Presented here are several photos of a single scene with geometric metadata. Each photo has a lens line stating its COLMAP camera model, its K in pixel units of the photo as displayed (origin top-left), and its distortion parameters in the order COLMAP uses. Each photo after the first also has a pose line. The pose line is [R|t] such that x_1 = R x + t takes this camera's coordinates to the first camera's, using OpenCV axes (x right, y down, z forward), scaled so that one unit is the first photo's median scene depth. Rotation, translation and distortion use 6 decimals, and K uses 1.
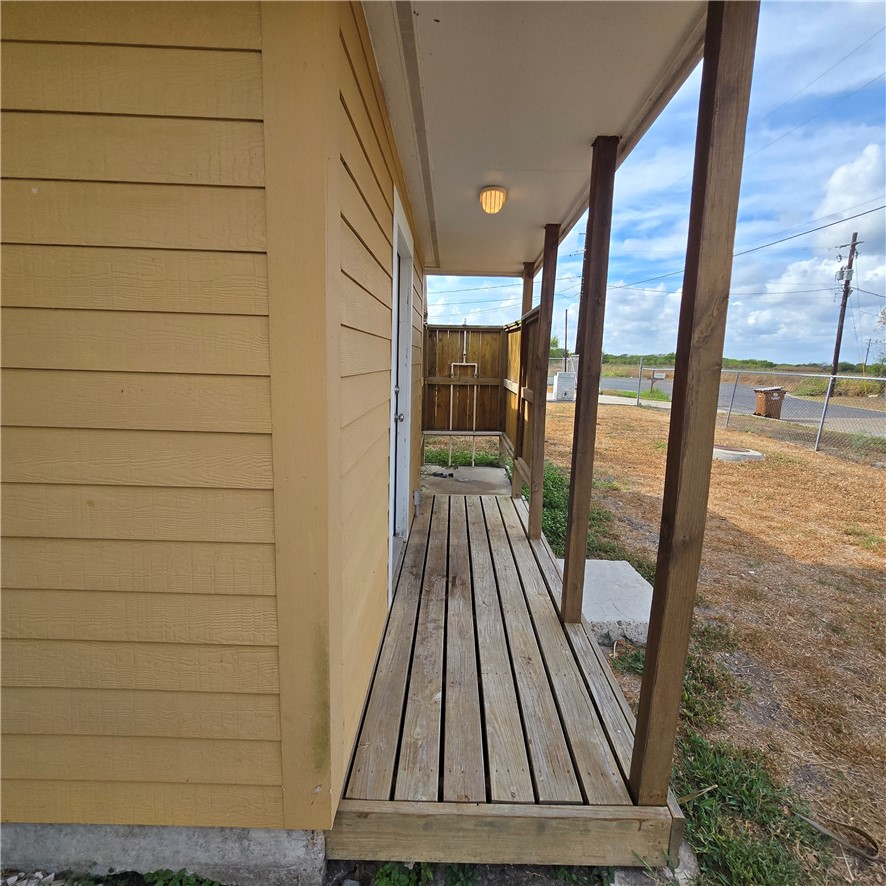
lens RADIAL K [[486.0, 0, 444.5], [0, 486.0, 441.8], [0, 0, 1]] dist [0.004078, 0.004145]
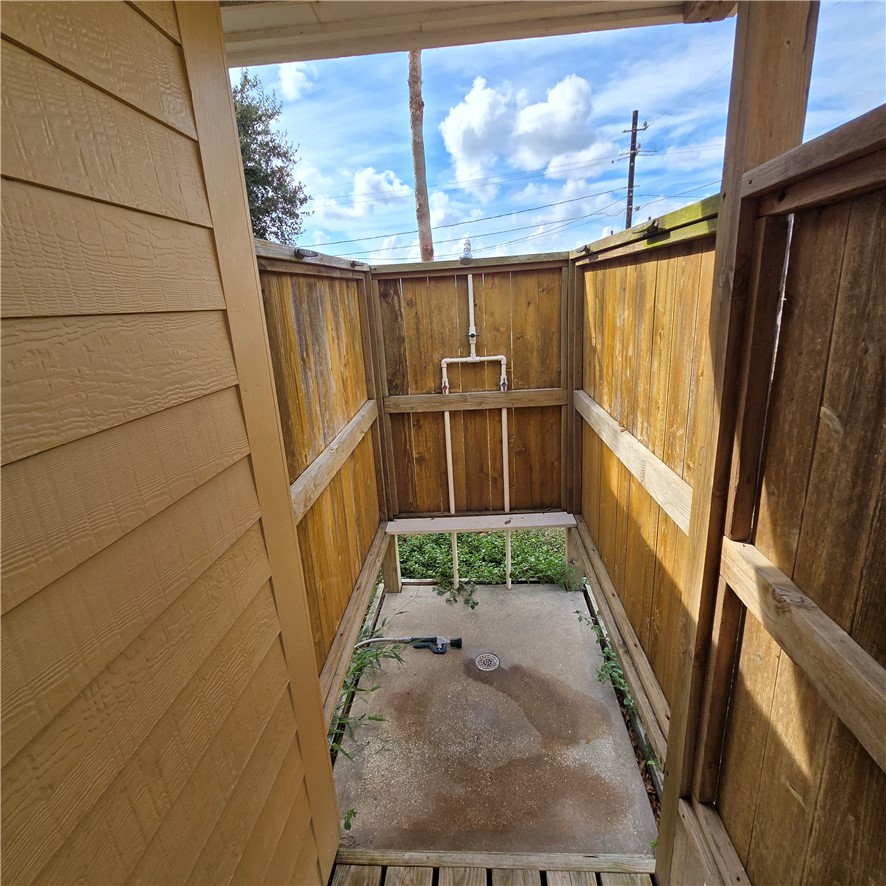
lens RADIAL K [[486.0, 0, 444.8], [0, 486.0, 442.9], [0, 0, 1]] dist [0.004078, 0.004145]
pose [[0.995937, -0.063538, -0.063809, 0.038222], [0.070352, 0.991335, 0.110935, -0.136582], [0.056208, -0.114973, 0.991777, 0.586649]]
